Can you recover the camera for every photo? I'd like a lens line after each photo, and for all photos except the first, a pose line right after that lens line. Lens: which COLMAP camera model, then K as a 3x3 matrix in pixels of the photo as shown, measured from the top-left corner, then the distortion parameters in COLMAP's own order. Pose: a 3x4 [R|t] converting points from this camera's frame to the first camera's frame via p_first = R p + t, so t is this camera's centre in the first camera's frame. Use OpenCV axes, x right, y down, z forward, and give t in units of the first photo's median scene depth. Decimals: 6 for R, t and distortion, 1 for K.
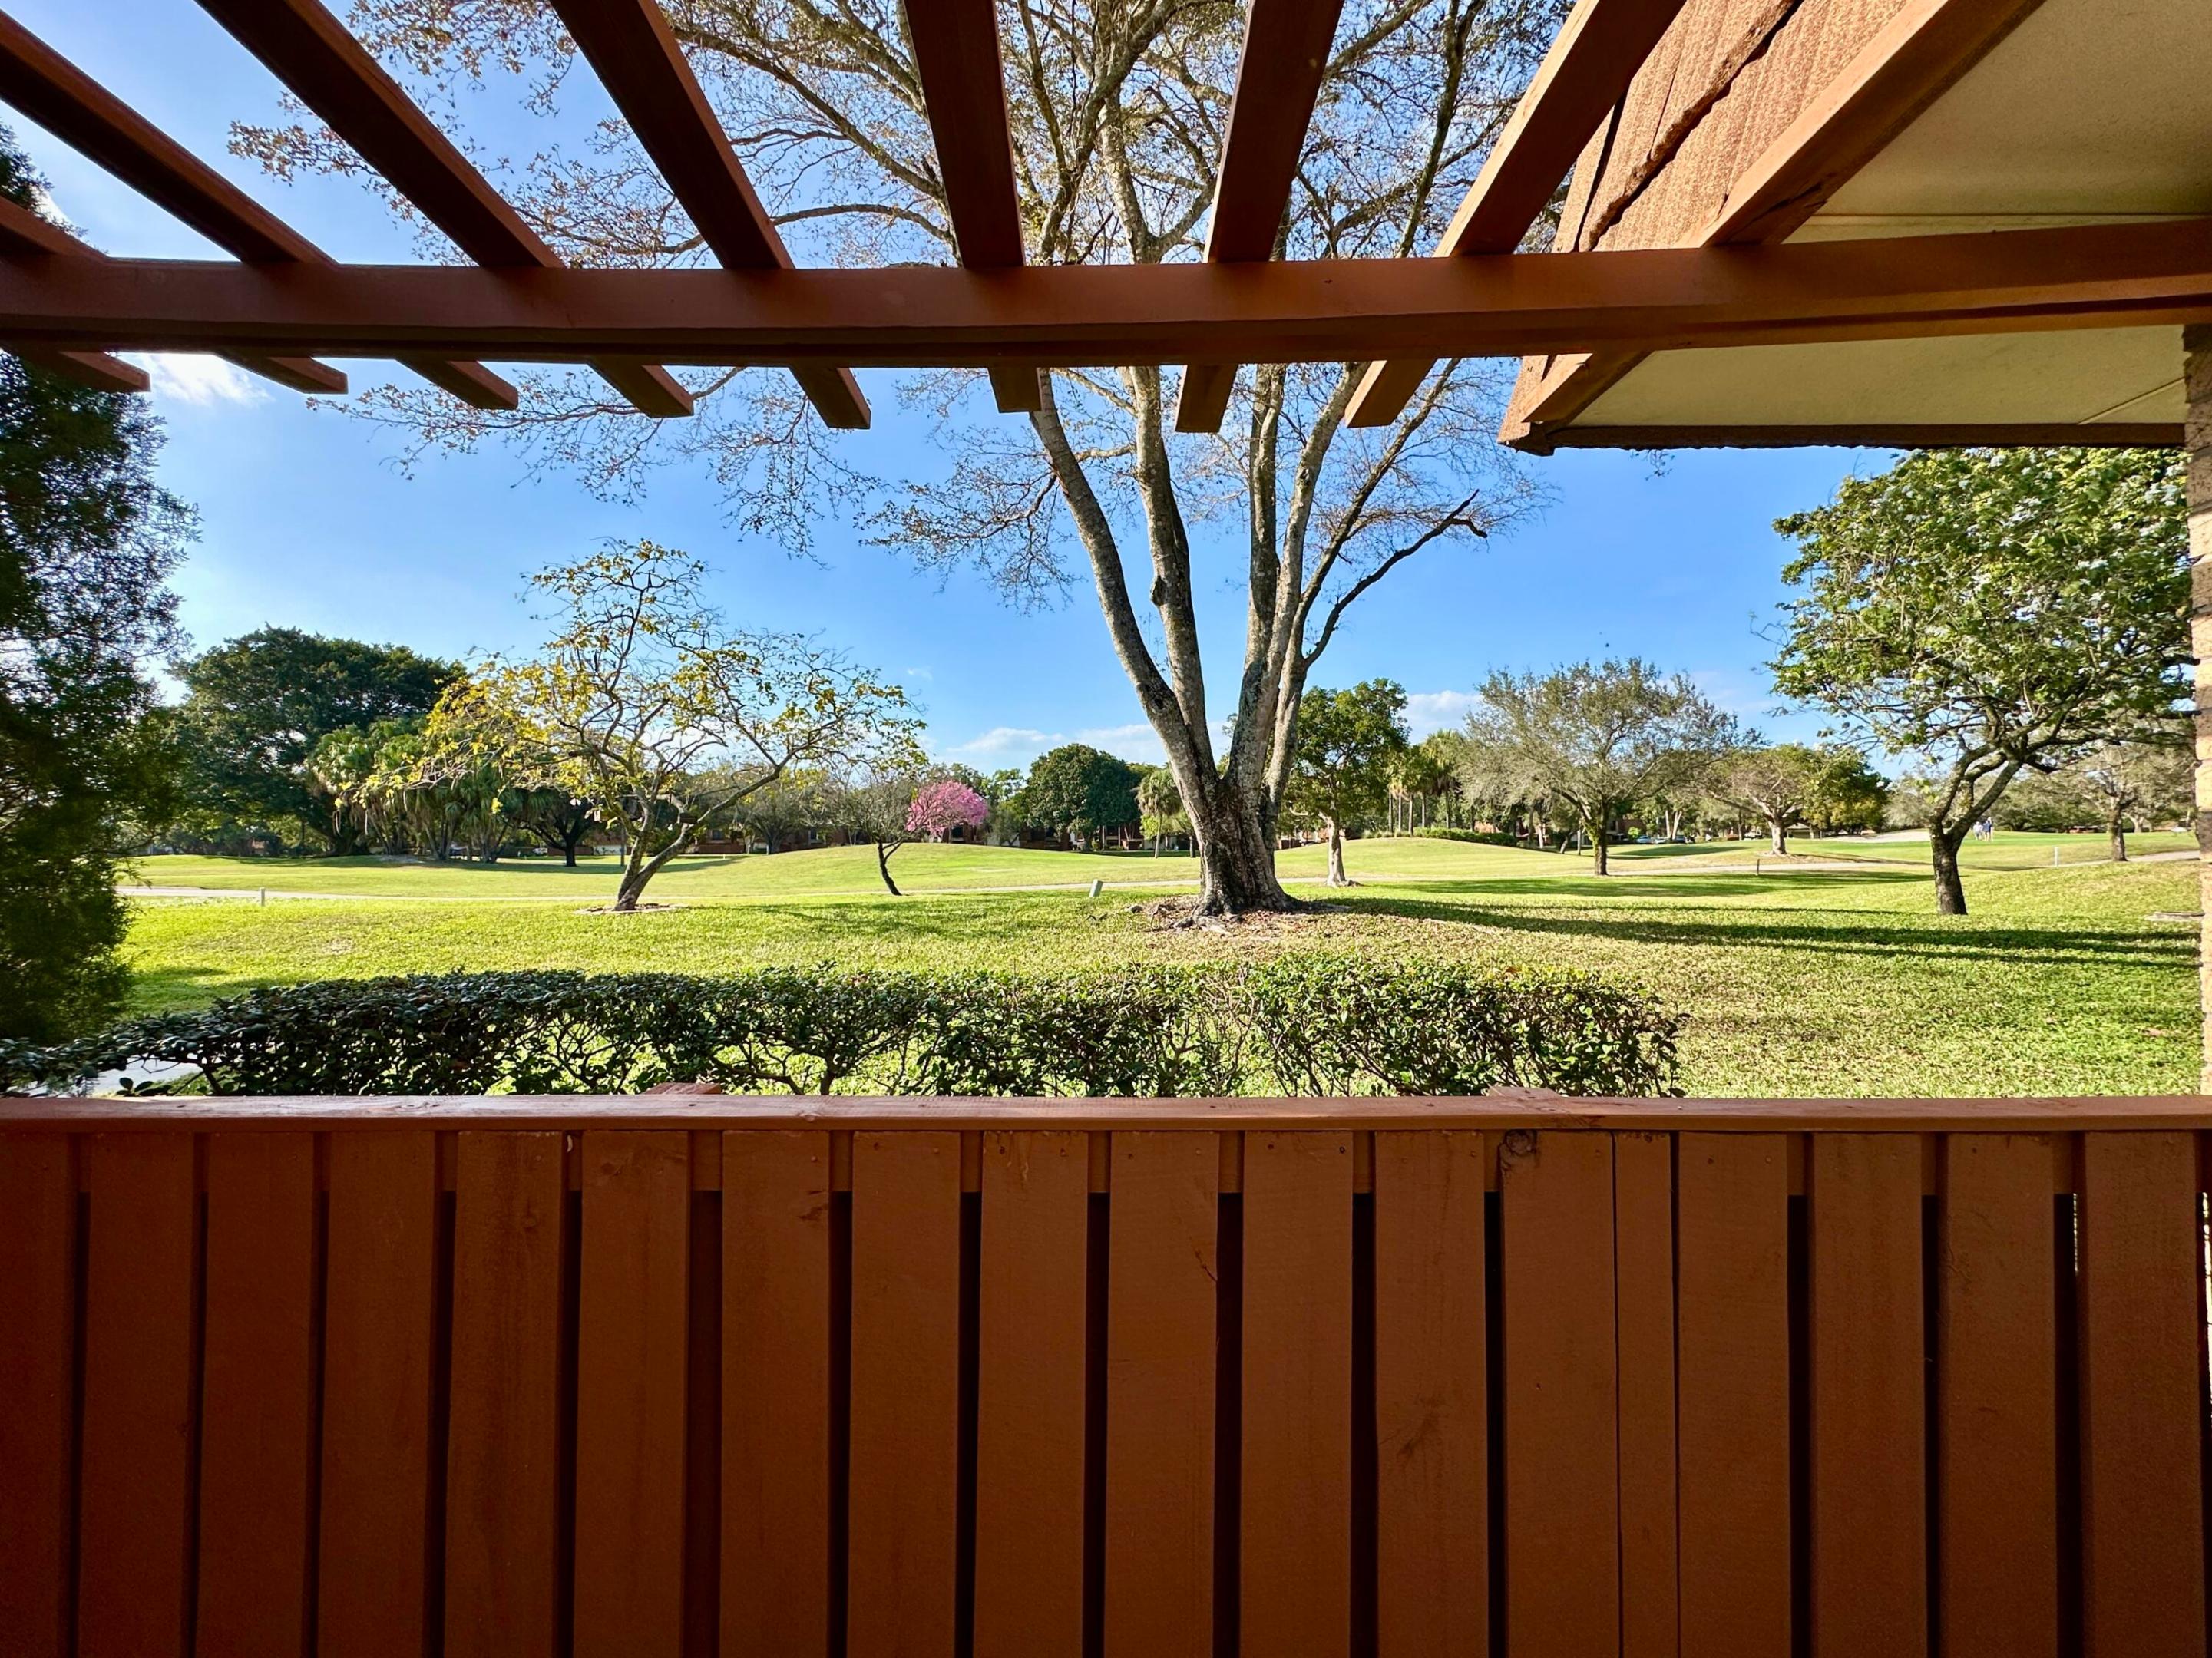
lens RADIAL K [[910.5, 0, 1101.0], [0, 910.5, 832.5], [0, 0, 1]] dist [-0.000970, 0.000057]
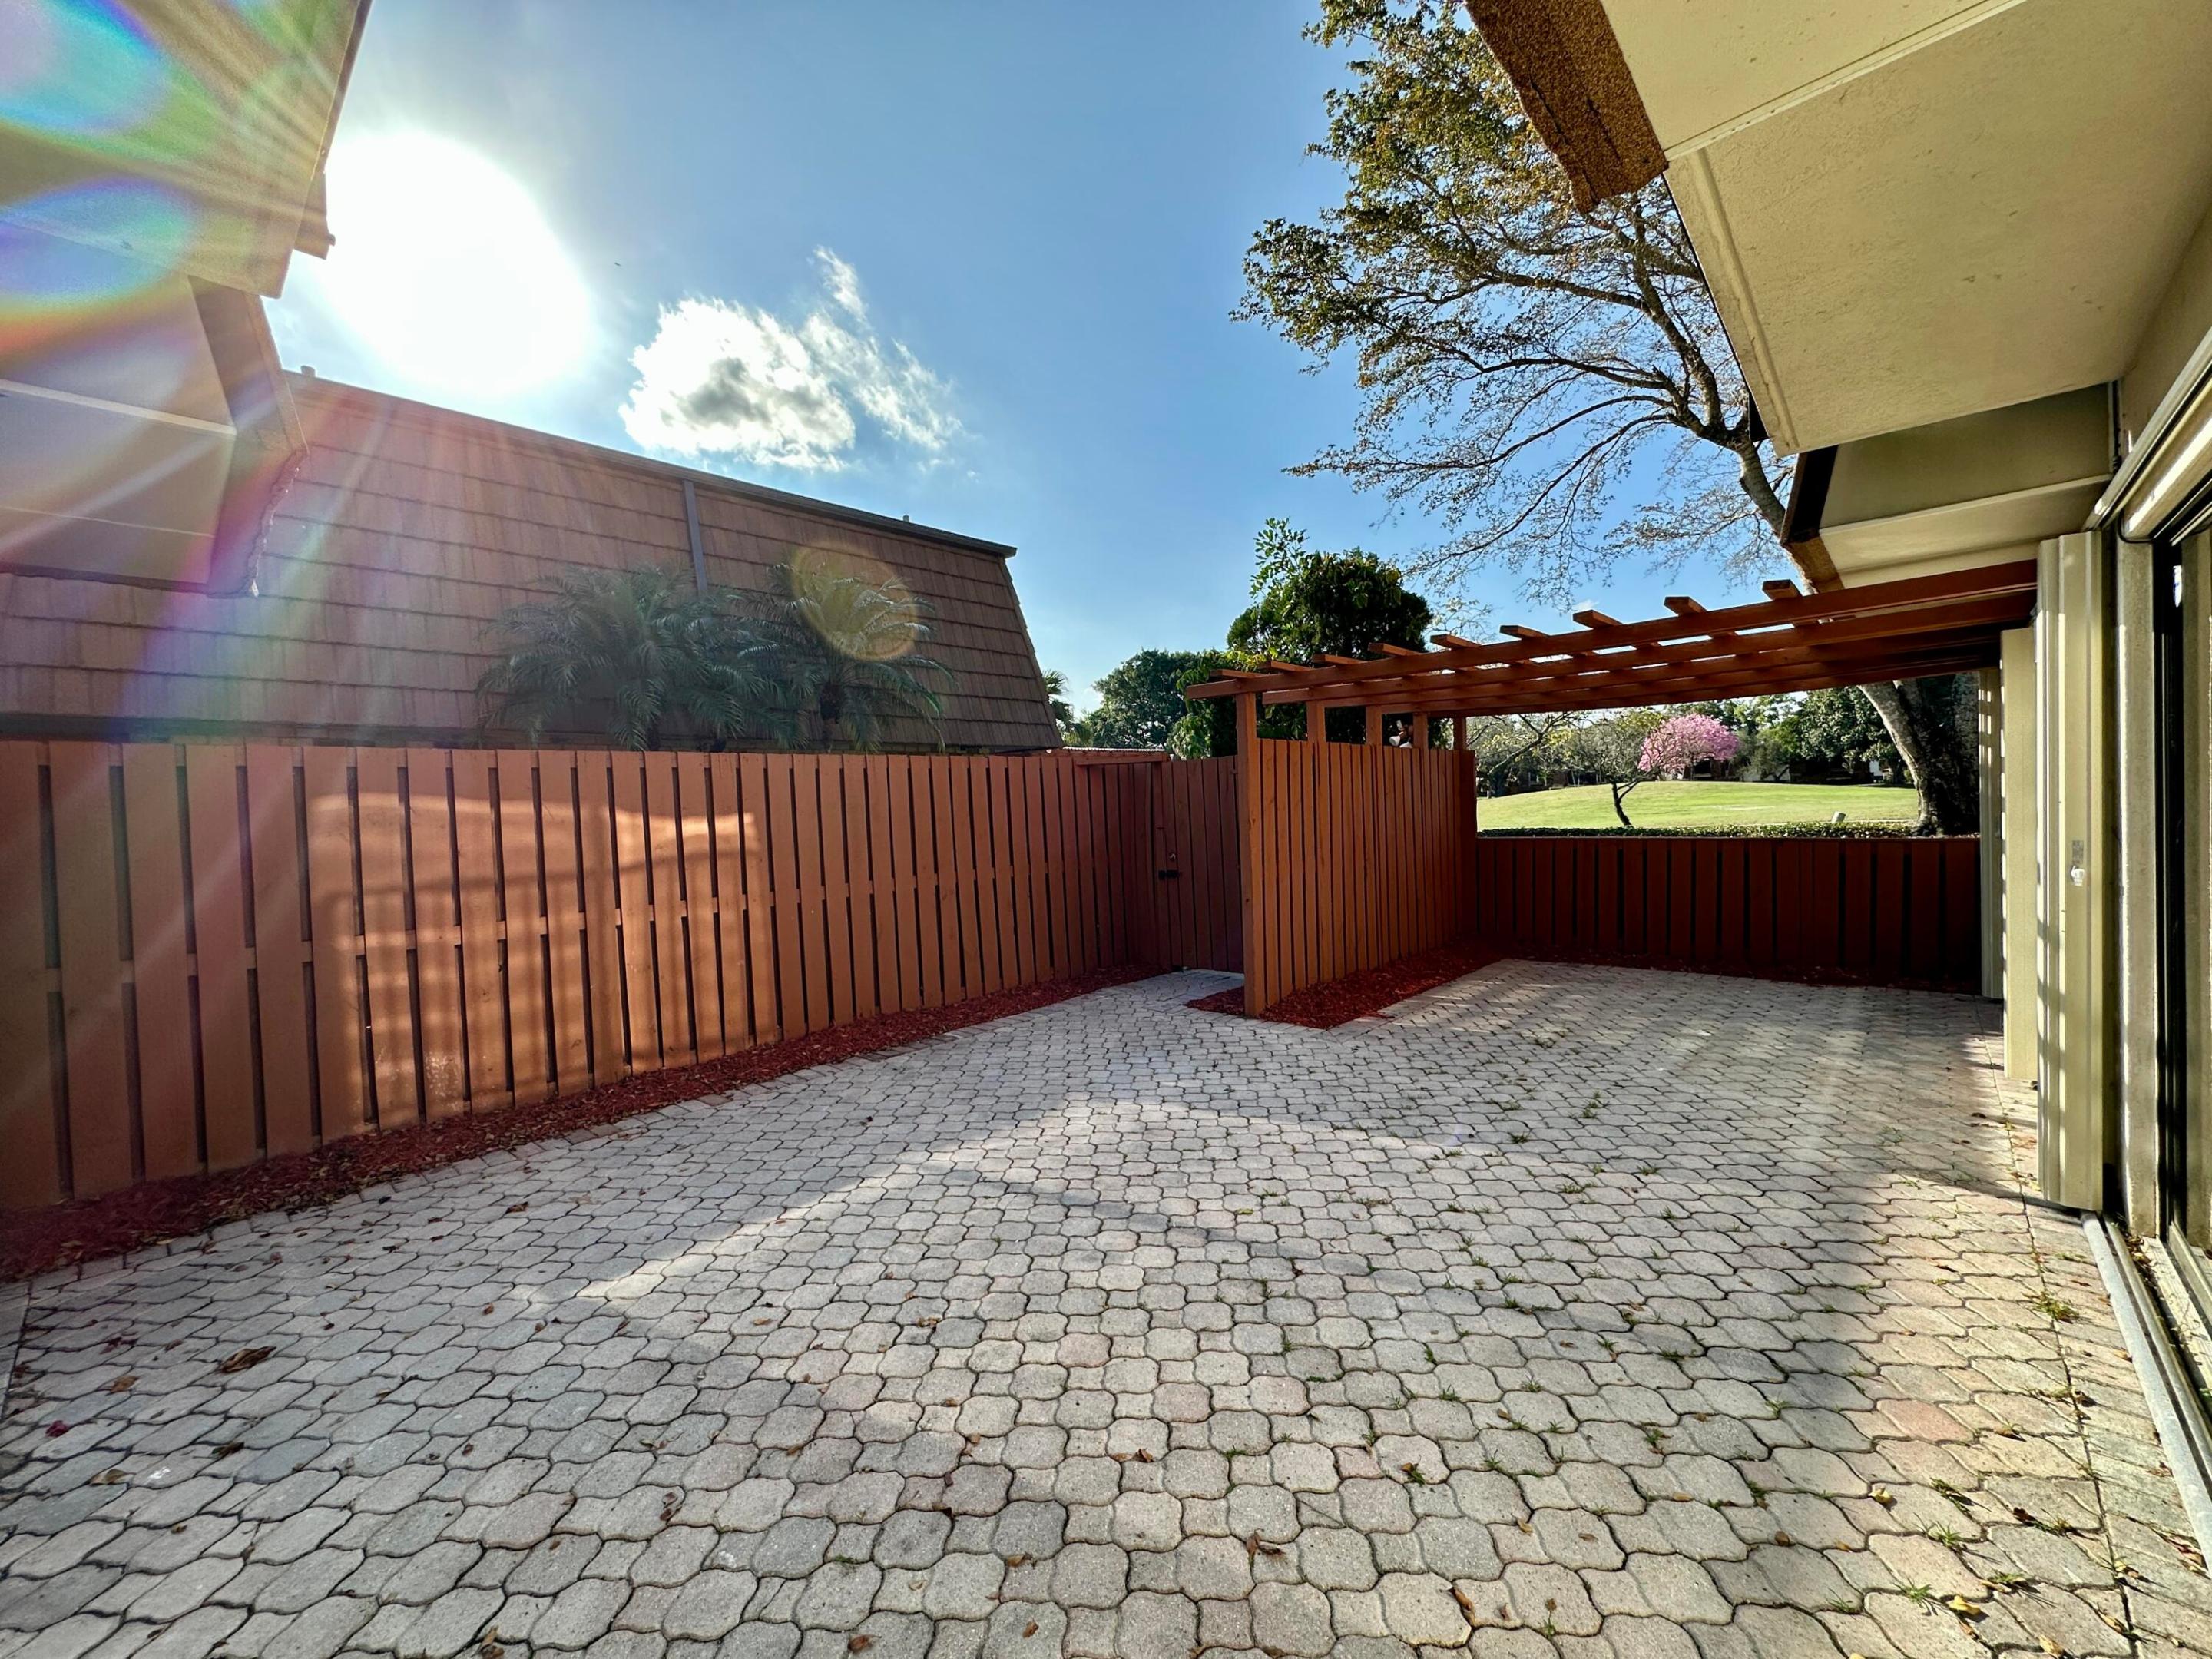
lens RADIAL K [[885.4, 0, 1103.1], [0, 885.4, 833.9], [0, 0, 1]] dist [-0.006587, 0.002733]
pose [[0.728554, 0.004428, -0.684974, 0.103566], [0.039964, 0.998001, 0.048958, -0.013931], [0.683821, -0.063043, 0.726921, -0.528175]]
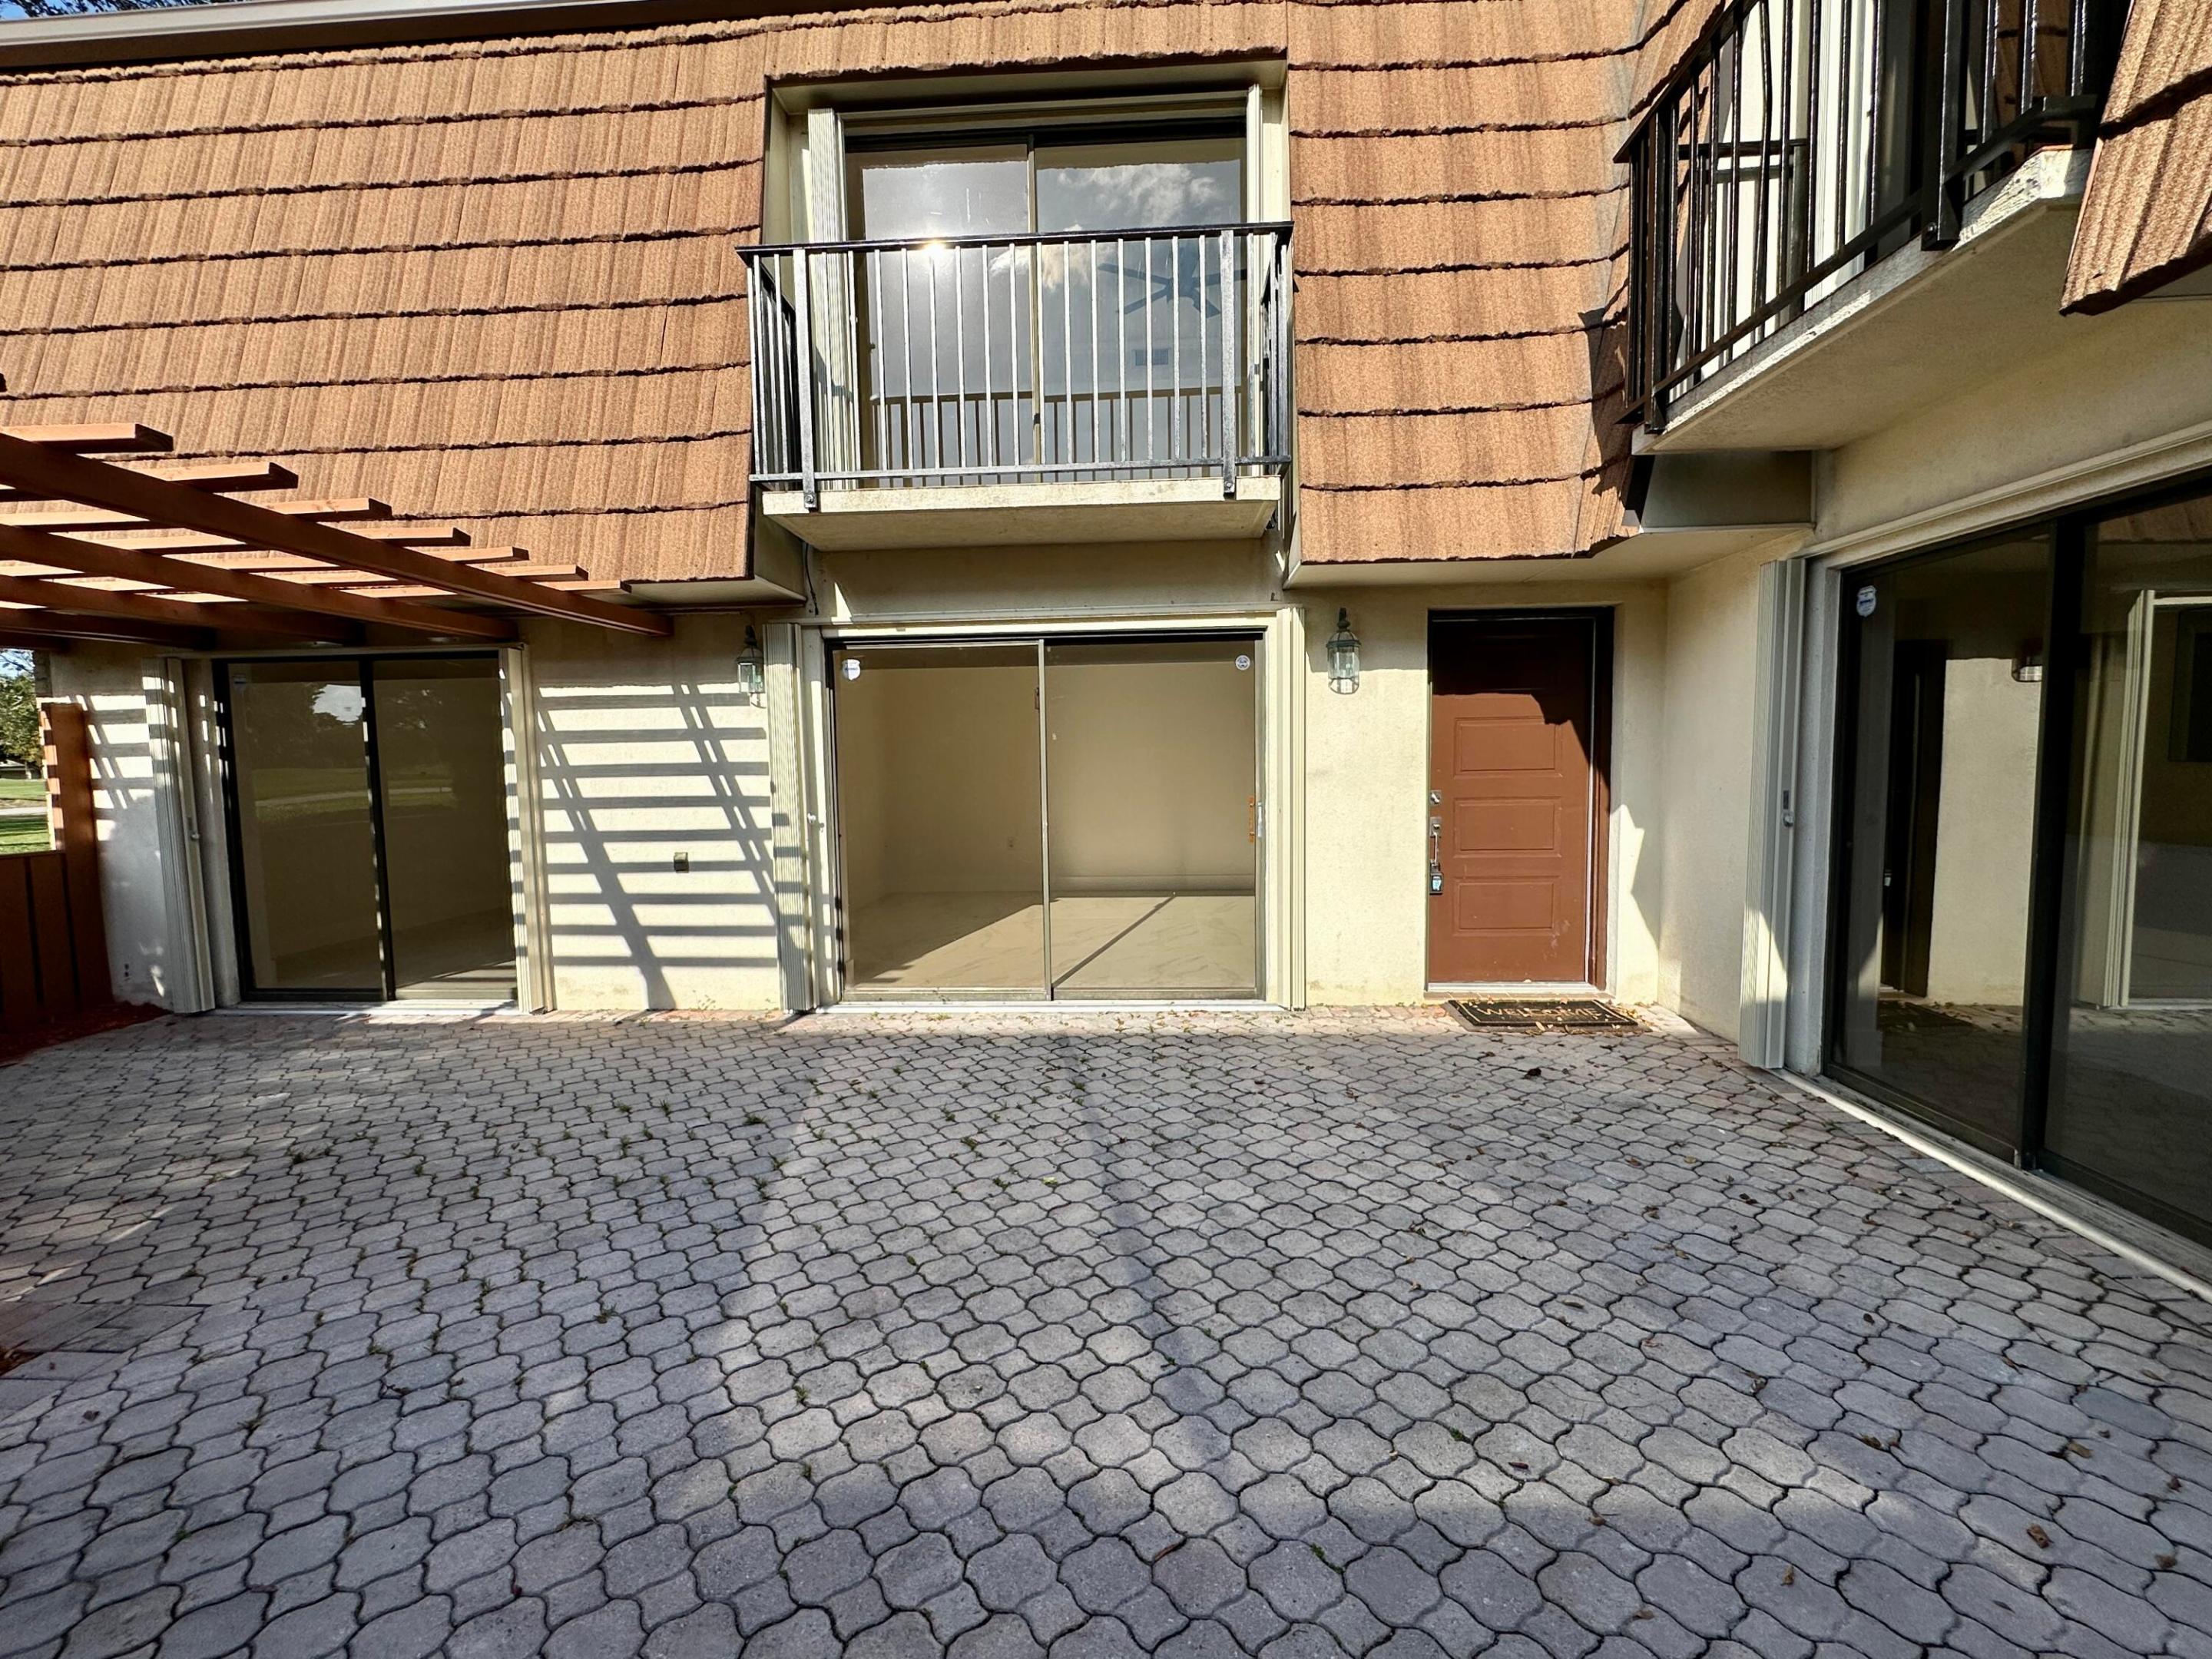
lens RADIAL K [[957.2, 0, 1103.6], [0, 957.2, 831.3], [0, 0, 1]] dist [-0.004826, 0.001024]
pose [[0.063351, -0.066960, 0.995742, -0.251446], [0.002170, 0.997753, 0.066958, -0.006033], [-0.997989, -0.002082, 0.063354, -0.372569]]
